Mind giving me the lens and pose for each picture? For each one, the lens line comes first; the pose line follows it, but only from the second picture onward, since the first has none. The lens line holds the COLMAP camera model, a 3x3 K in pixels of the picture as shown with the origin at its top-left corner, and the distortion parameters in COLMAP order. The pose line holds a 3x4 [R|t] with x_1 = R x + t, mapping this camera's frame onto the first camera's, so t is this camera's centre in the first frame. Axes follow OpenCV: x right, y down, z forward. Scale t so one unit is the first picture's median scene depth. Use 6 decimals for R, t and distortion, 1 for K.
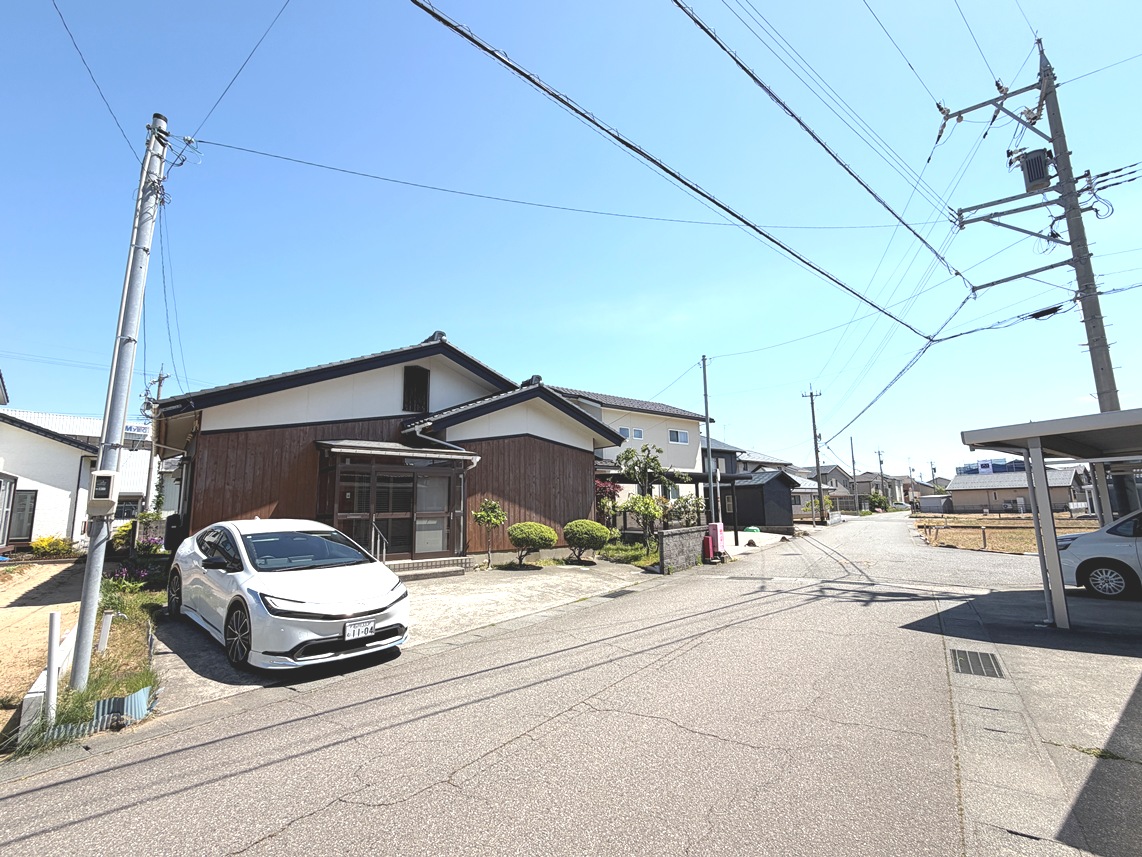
lens RADIAL K [[525.2, 0, 575.4], [0, 525.2, 426.8], [0, 0, 1]] dist [0.001297, 0.000541]
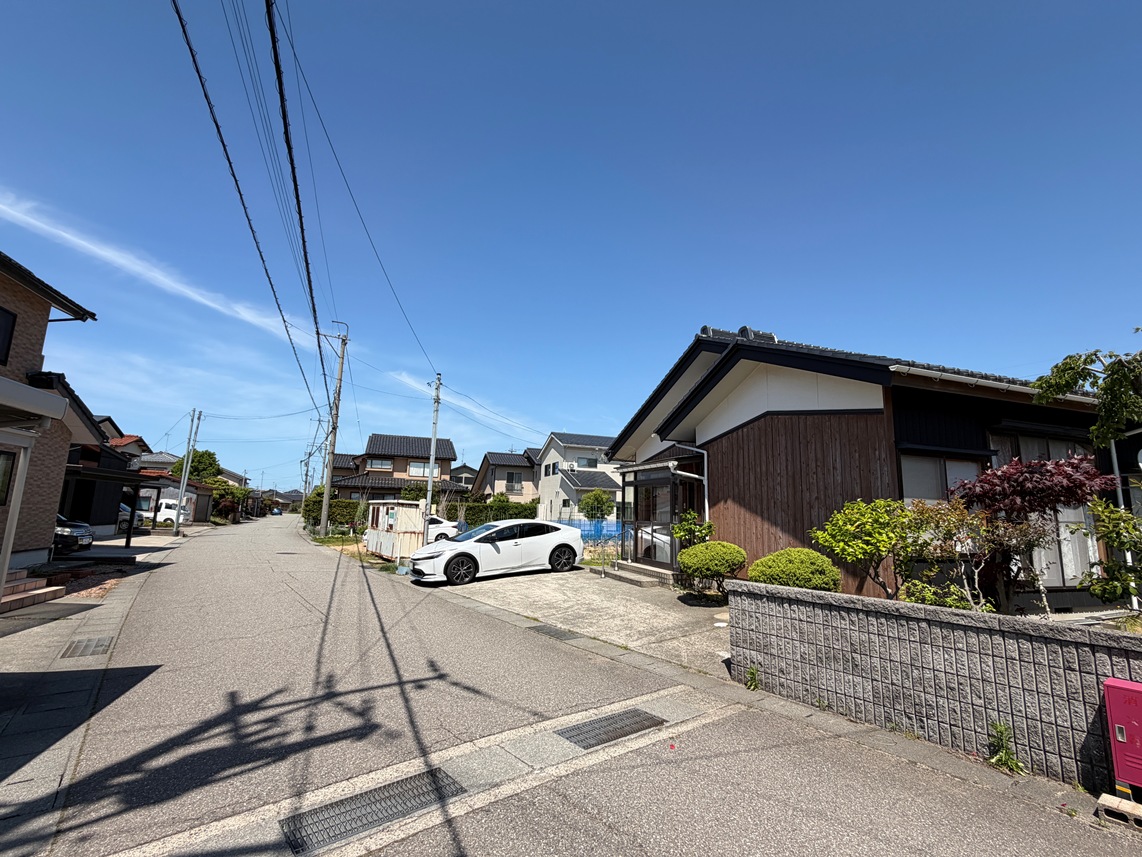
lens RADIAL K [[525.2, 0, 570.9], [0, 525.2, 421.6], [0, 0, 1]] dist [0.001297, 0.000541]
pose [[-0.339571, -0.151492, -0.928300, 0.694439], [0.127763, 0.970368, -0.205093, 0.147594], [0.931863, -0.188247, -0.310154, 1.092313]]
